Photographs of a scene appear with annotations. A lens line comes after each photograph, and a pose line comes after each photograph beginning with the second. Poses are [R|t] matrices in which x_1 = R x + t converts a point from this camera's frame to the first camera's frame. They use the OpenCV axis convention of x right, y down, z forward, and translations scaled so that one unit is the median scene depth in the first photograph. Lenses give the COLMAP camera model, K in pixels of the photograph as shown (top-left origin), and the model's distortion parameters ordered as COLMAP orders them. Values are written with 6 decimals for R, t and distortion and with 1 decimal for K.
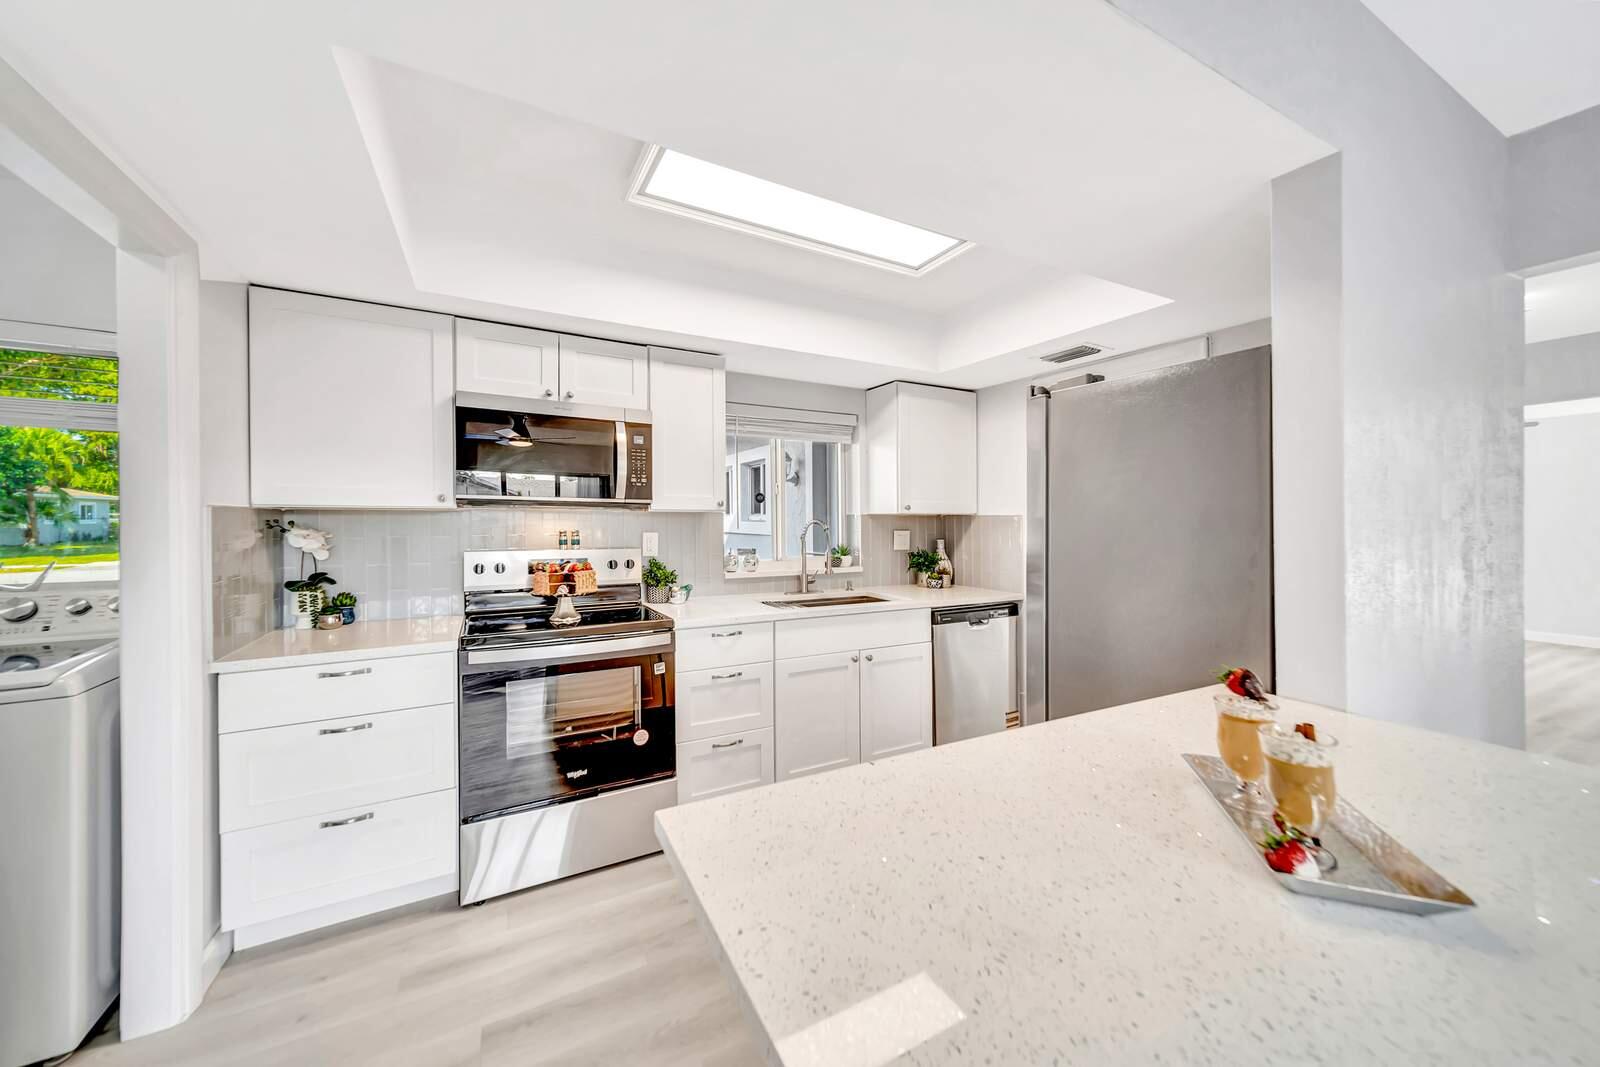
lens RADIAL K [[565.6, 0, 794.0], [0, 565.6, 533.2], [0, 0, 1]] dist [-0.001173, -0.000191]
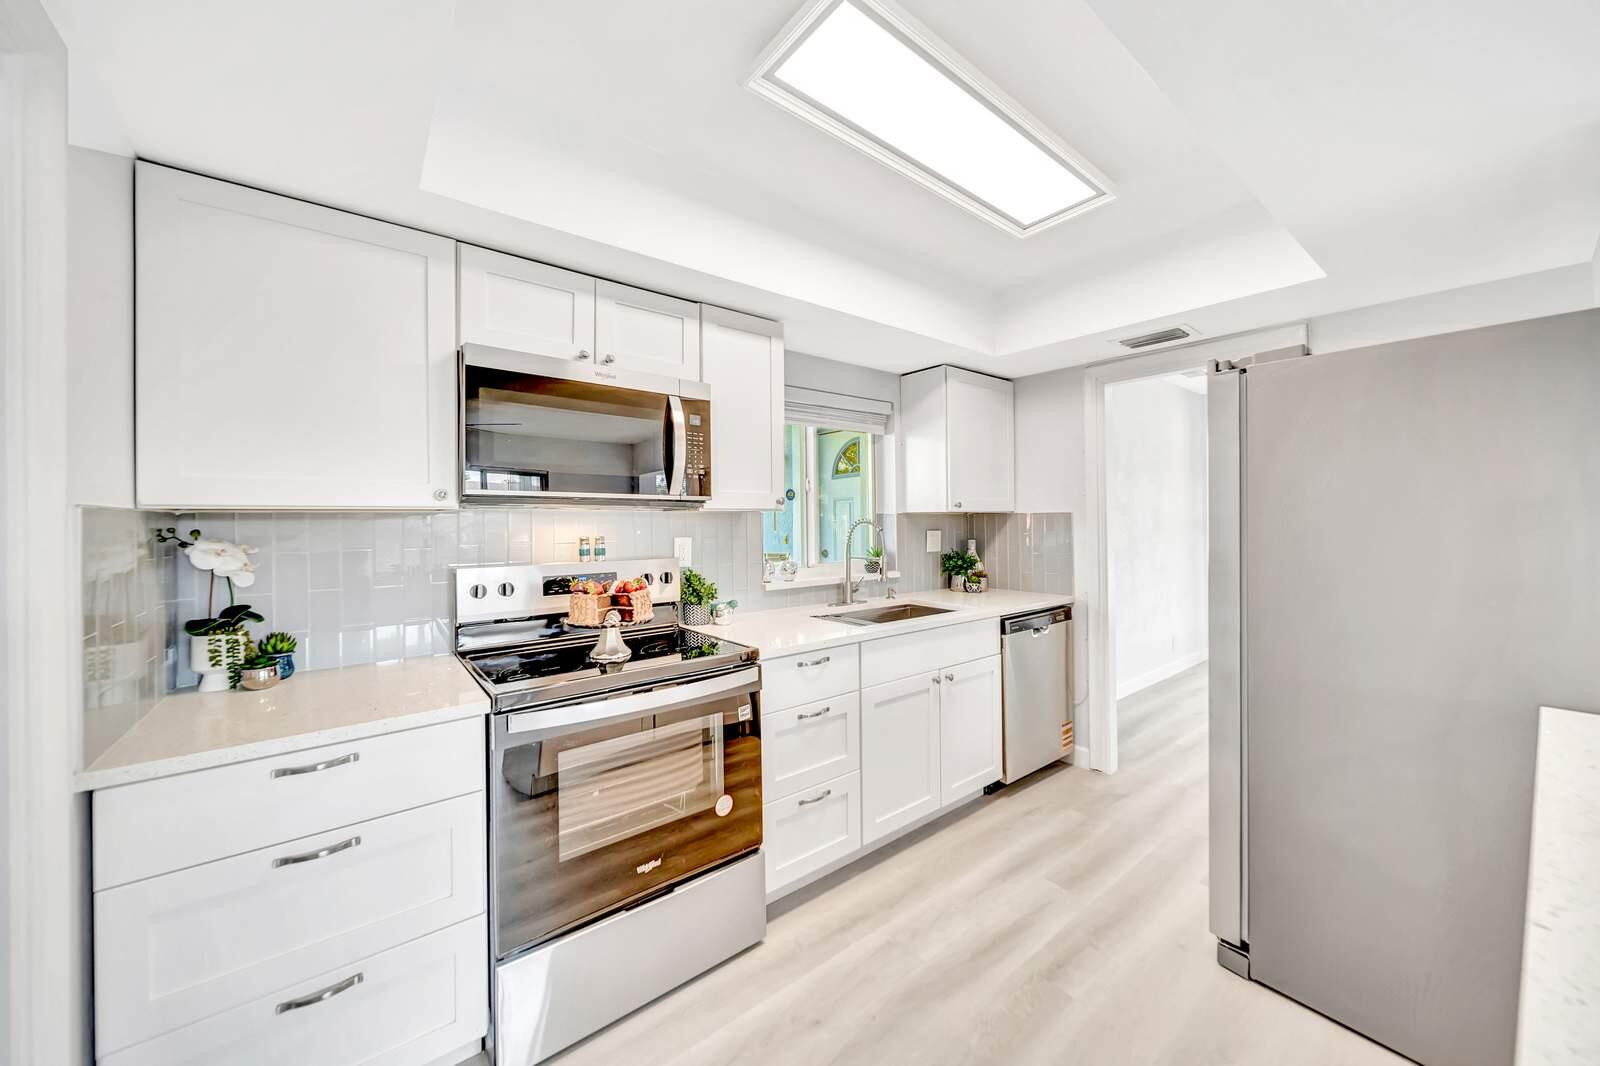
lens RADIAL K [[563.6, 0, 800.2], [0, 563.6, 528.2], [0, 0, 1]] dist [-0.005677, -0.000173]
pose [[0.985647, -0.014665, 0.168182, -0.264801], [0.016485, 0.999820, -0.009432, -0.004906], [-0.168013, 0.012069, 0.985711, 0.206003]]
